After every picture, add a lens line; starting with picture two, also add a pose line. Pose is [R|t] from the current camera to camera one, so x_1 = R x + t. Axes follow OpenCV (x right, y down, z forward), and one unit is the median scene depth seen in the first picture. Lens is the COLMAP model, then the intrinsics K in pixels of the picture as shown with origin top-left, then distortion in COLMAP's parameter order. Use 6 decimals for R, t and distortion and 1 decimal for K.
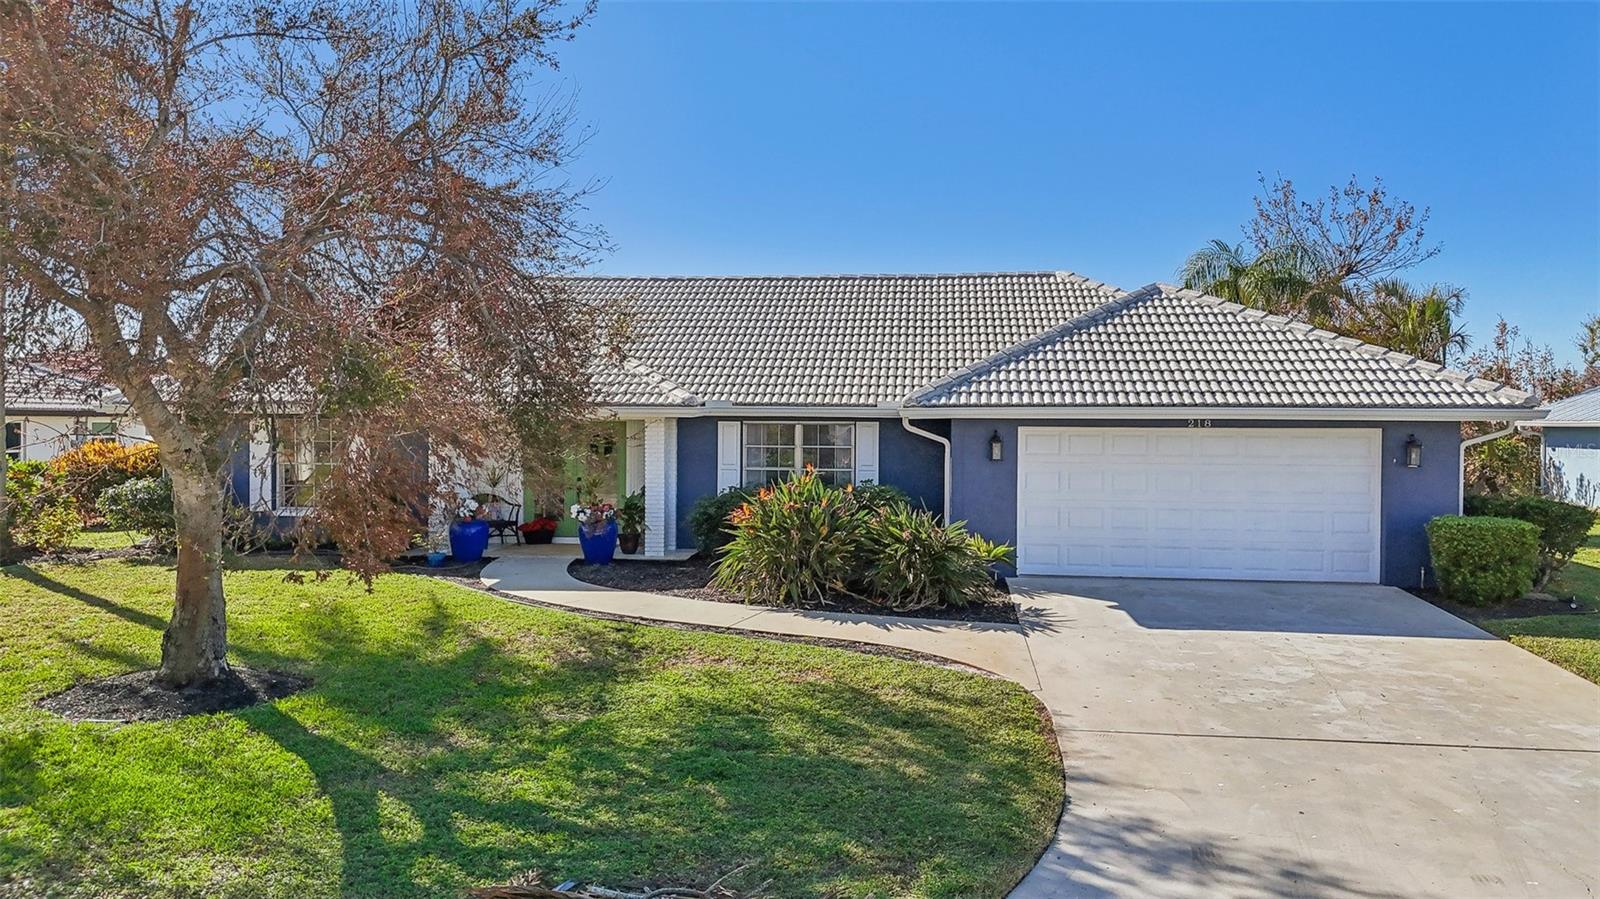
lens RADIAL K [[1200.7, 0, 800.0], [0, 1200.7, 449.5], [0, 0, 1]] dist [0.062305, -0.058215]
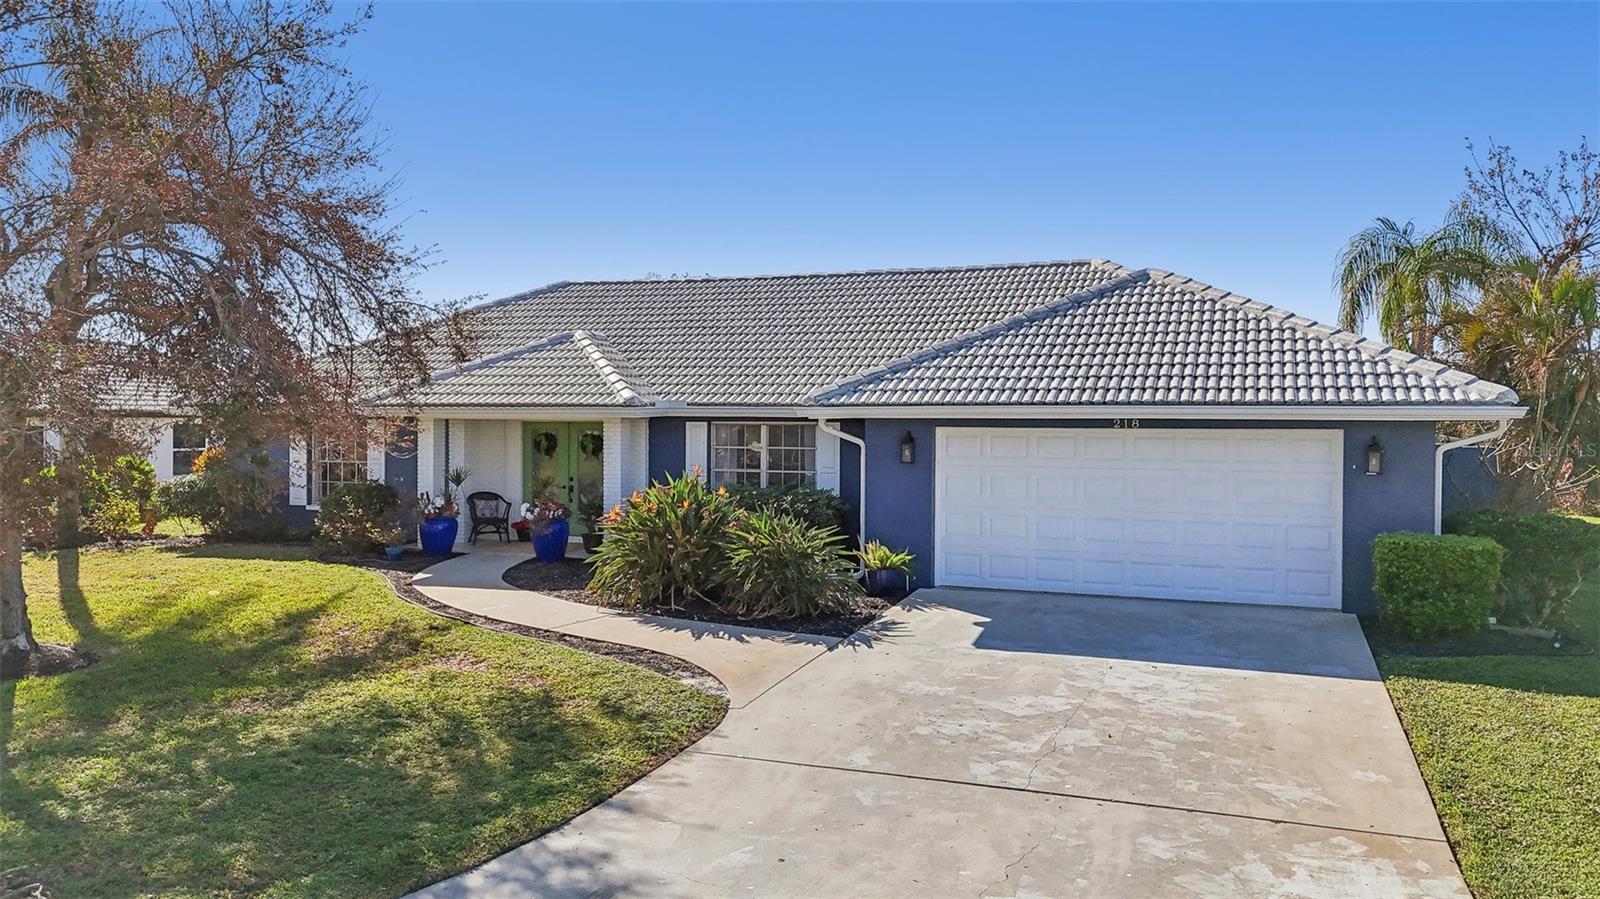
lens RADIAL K [[1200.7, 0, 800.0], [0, 1200.7, 449.5], [0, 0, 1]] dist [0.062305, -0.058215]
pose [[0.970136, 0.005282, -0.242504, 0.501521], [-0.005858, 0.999981, -0.001652, 0.000794], [0.242491, 0.003023, 0.970149, 0.116777]]
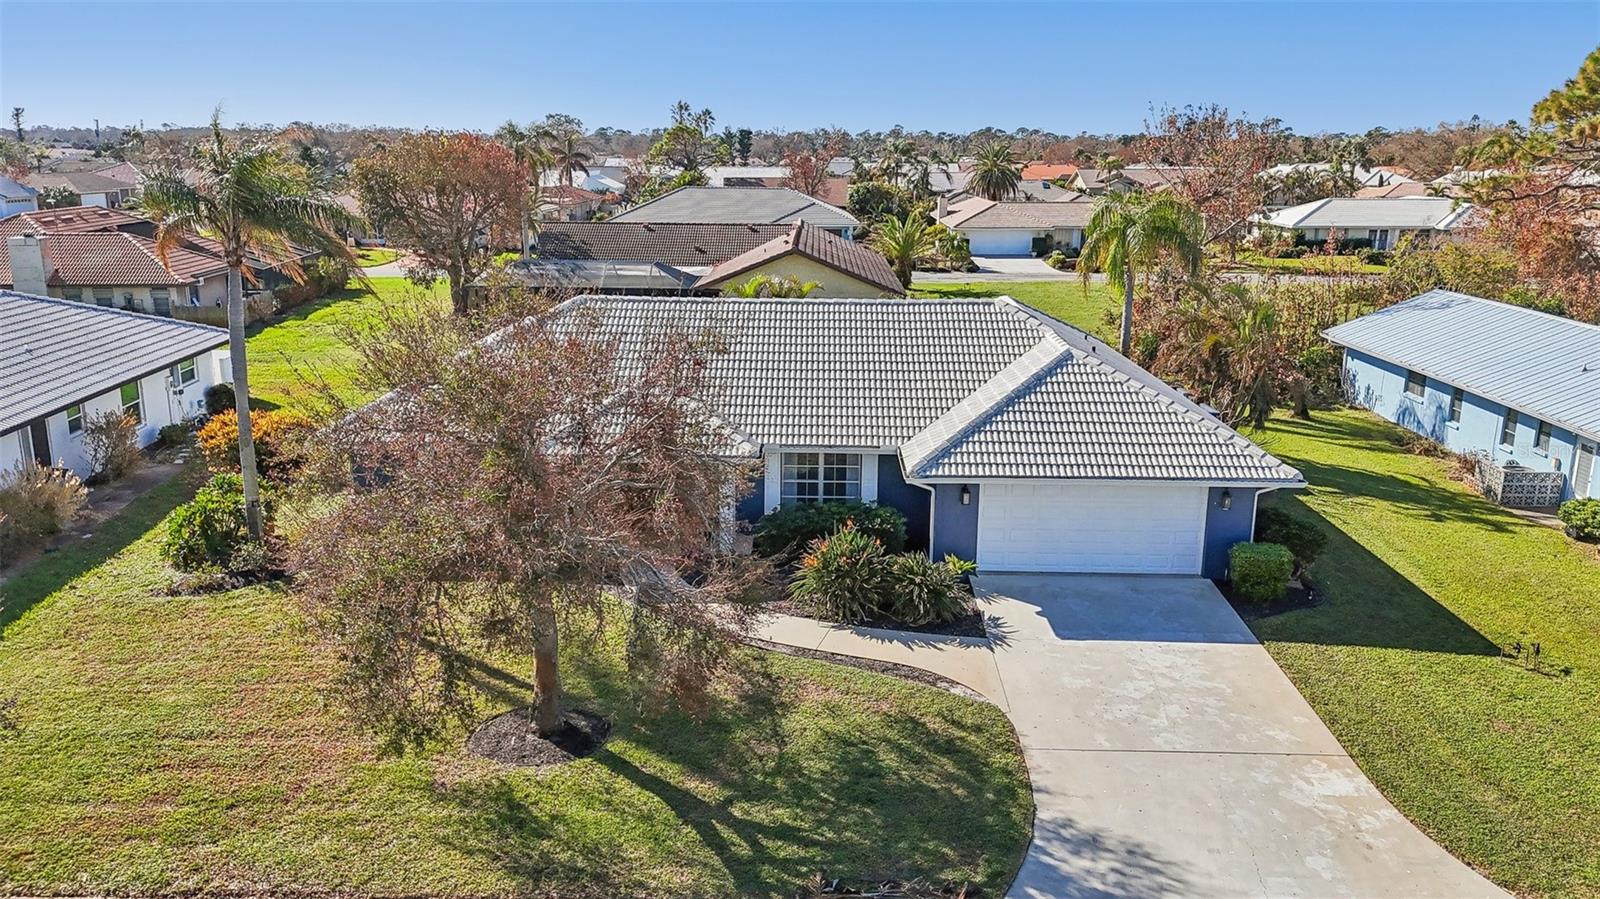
lens RADIAL K [[1200.7, 0, 800.0], [0, 1200.7, 449.5], [0, 0, 1]] dist [0.062305, -0.058215]
pose [[0.995345, -0.024335, 0.093254, -0.302099], [0.002992, 0.974932, 0.222482, -0.646812], [-0.096330, -0.221167, 0.970467, -0.718111]]
